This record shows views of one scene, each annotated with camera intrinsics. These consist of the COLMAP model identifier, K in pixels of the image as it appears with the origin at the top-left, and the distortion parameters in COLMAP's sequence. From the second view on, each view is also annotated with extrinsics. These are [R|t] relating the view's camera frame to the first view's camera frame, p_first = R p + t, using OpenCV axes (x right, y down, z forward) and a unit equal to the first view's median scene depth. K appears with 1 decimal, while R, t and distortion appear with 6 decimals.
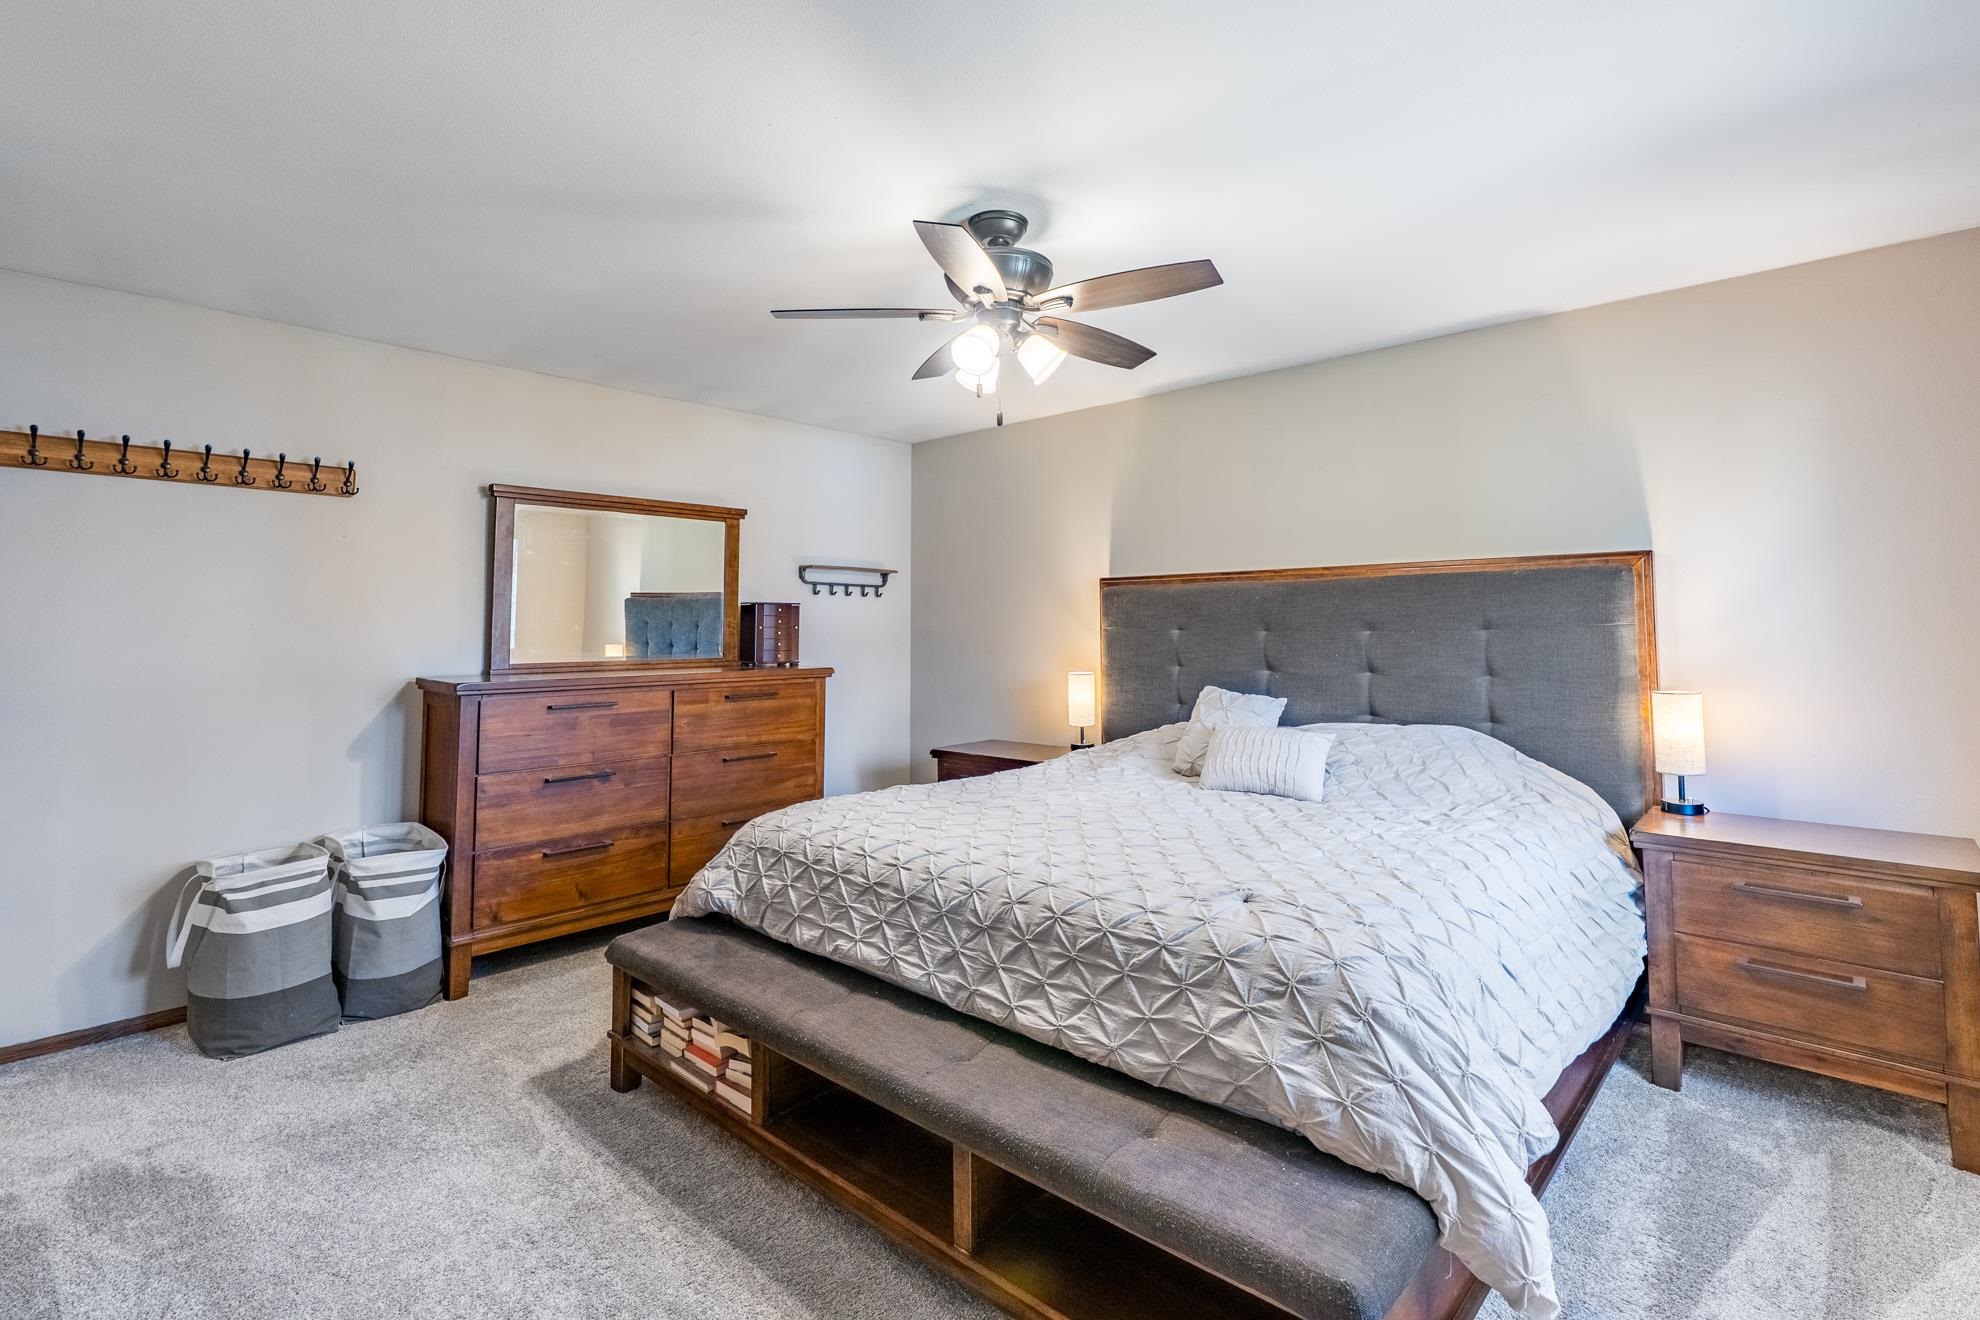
lens RADIAL K [[916.8, 0, 994.6], [0, 916.8, 596.1], [0, 0, 1]] dist [-0.011172, 0.004157]
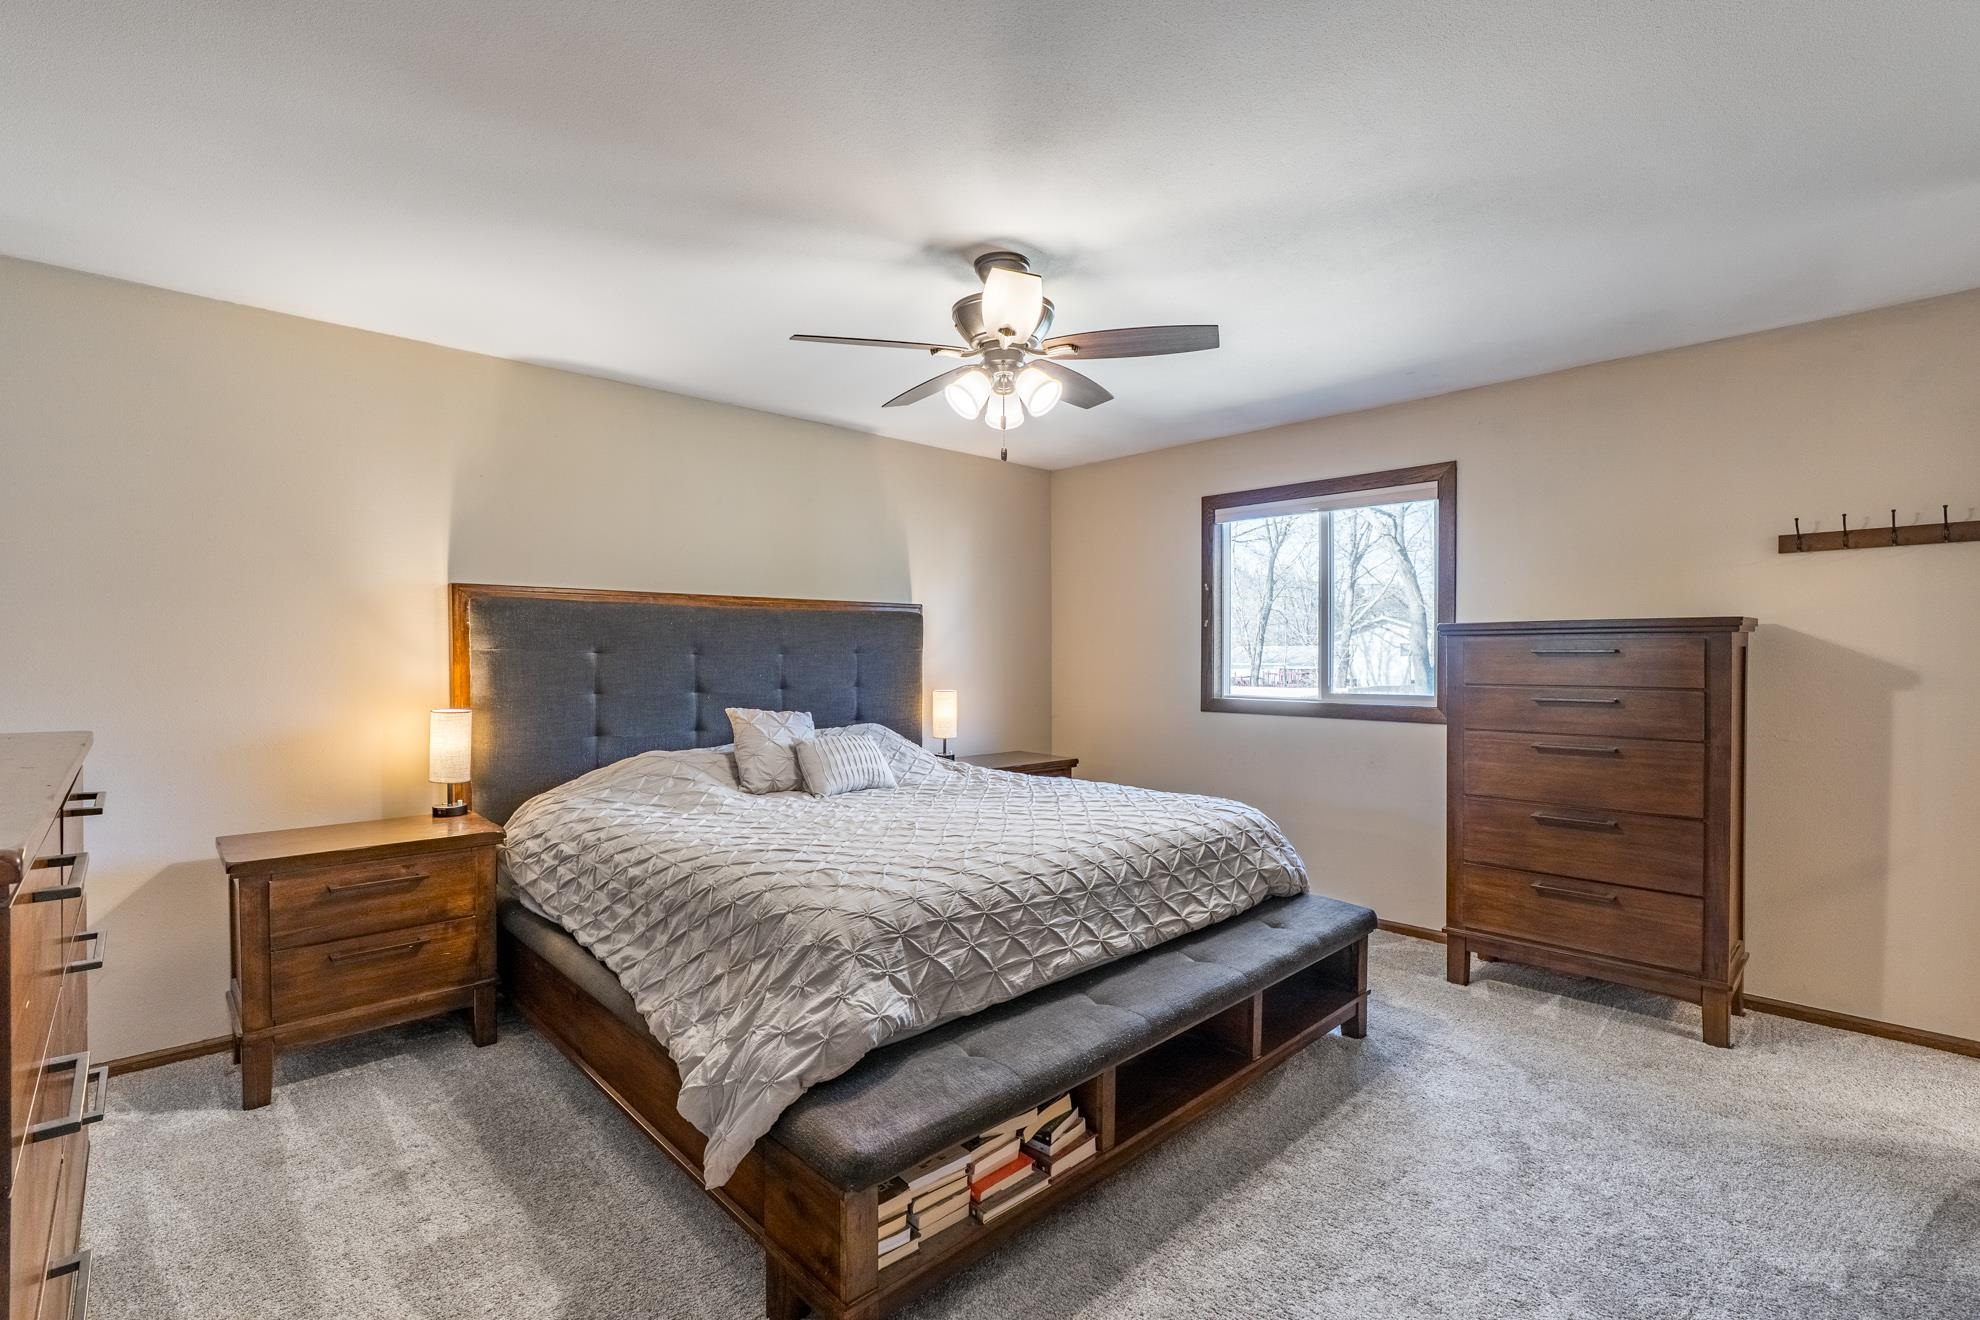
lens RADIAL K [[916.8, 0, 977.7], [0, 916.8, 656.5], [0, 0, 1]] dist [-0.011172, 0.004157]
pose [[0.073854, -0.002417, 0.997266, -1.128571], [-0.038349, 0.999251, 0.005262, 0.037696], [-0.996531, -0.038632, 0.073706, 0.975777]]
